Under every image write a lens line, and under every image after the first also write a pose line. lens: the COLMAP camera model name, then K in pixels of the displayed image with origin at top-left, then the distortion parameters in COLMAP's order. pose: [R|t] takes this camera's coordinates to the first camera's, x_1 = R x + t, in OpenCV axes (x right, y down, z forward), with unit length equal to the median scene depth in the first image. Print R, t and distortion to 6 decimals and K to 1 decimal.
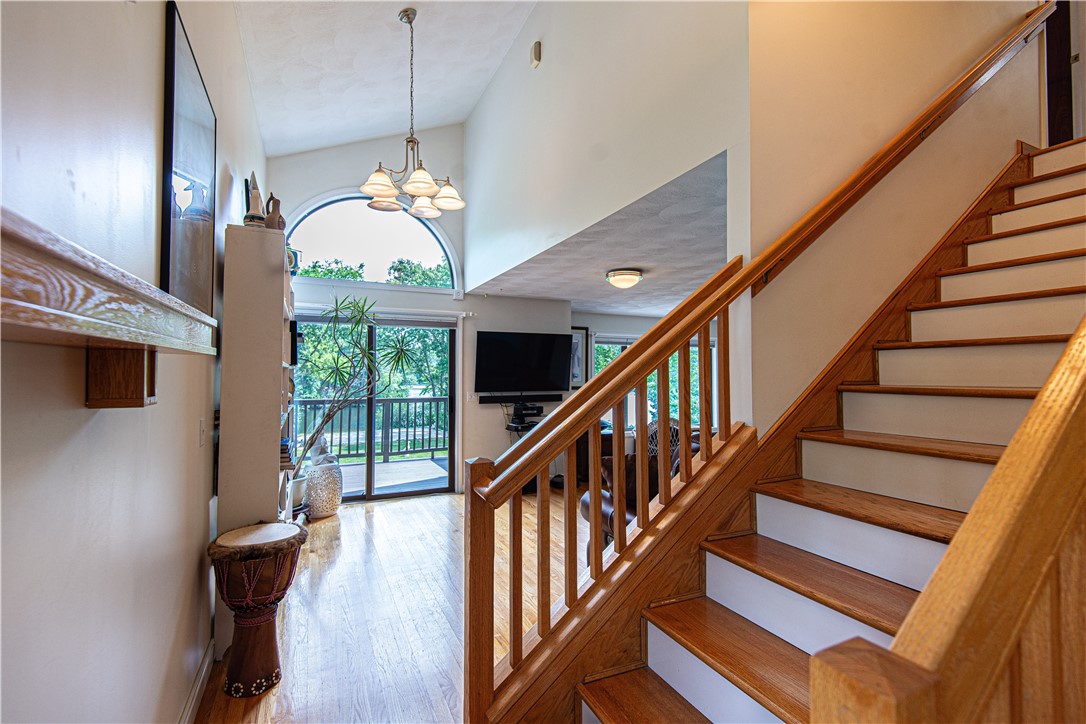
lens RADIAL K [[508.4, 0, 543.0], [0, 508.4, 362.0], [0, 0, 1]] dist [0.000840, -0.000116]
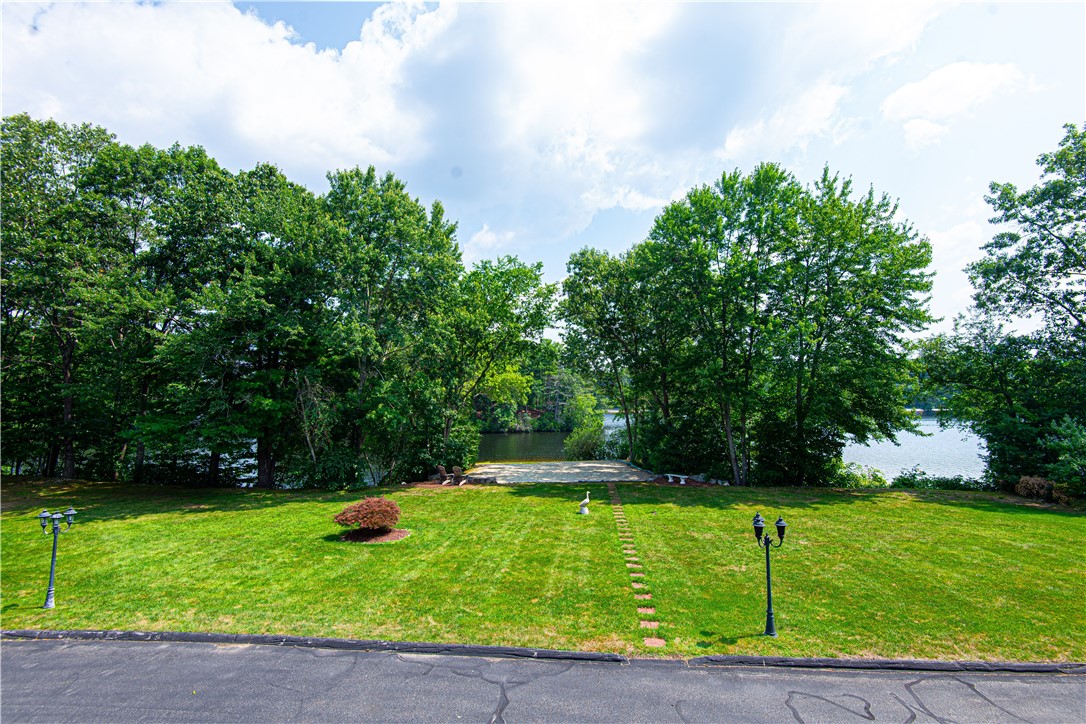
lens RADIAL K [[502.9, 0, 538.2], [0, 502.9, 357.8], [0, 0, 1]] dist [0.013425, -0.017426]
pose [[0.923750, -0.029664, -0.381845, -0.046350], [0.008087, 0.998285, -0.057988, 0.010626], [0.382910, 0.050478, 0.922406, 0.255568]]
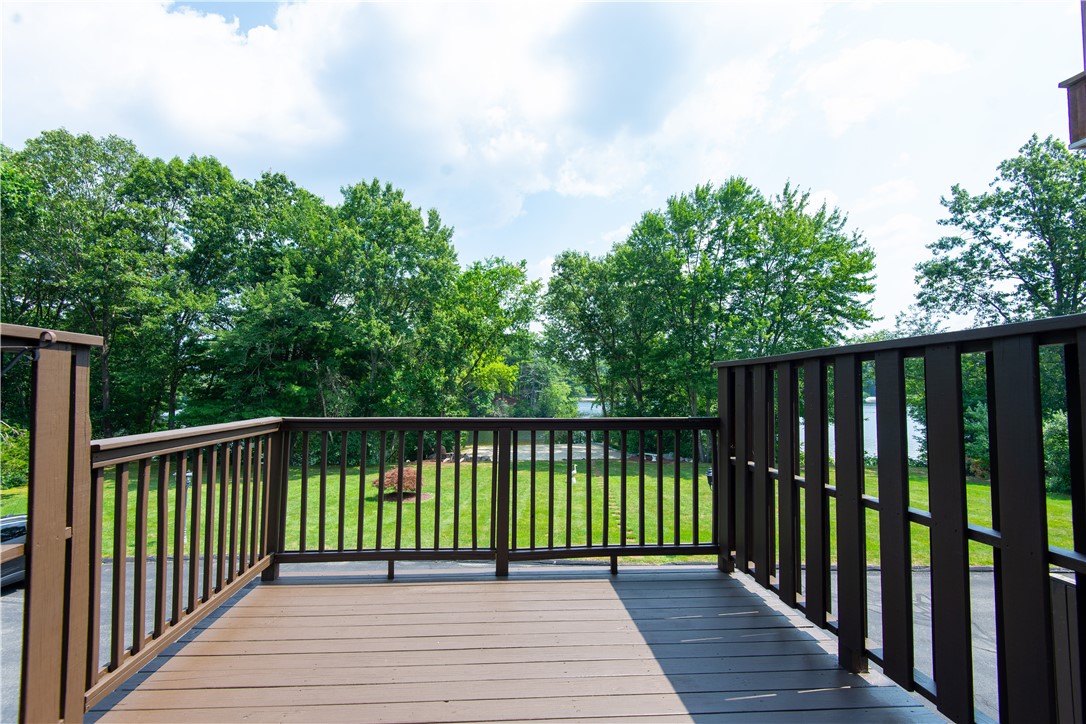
lens RADIAL K [[512.8, 0, 511.8], [0, 512.8, 377.0], [0, 0, 1]] dist [0.001411, -0.000407]
pose [[0.926263, -0.003782, -0.376859, -0.032988], [0.005871, 0.999973, 0.004395, 0.008443], [0.376832, -0.006284, 0.926260, 0.142400]]
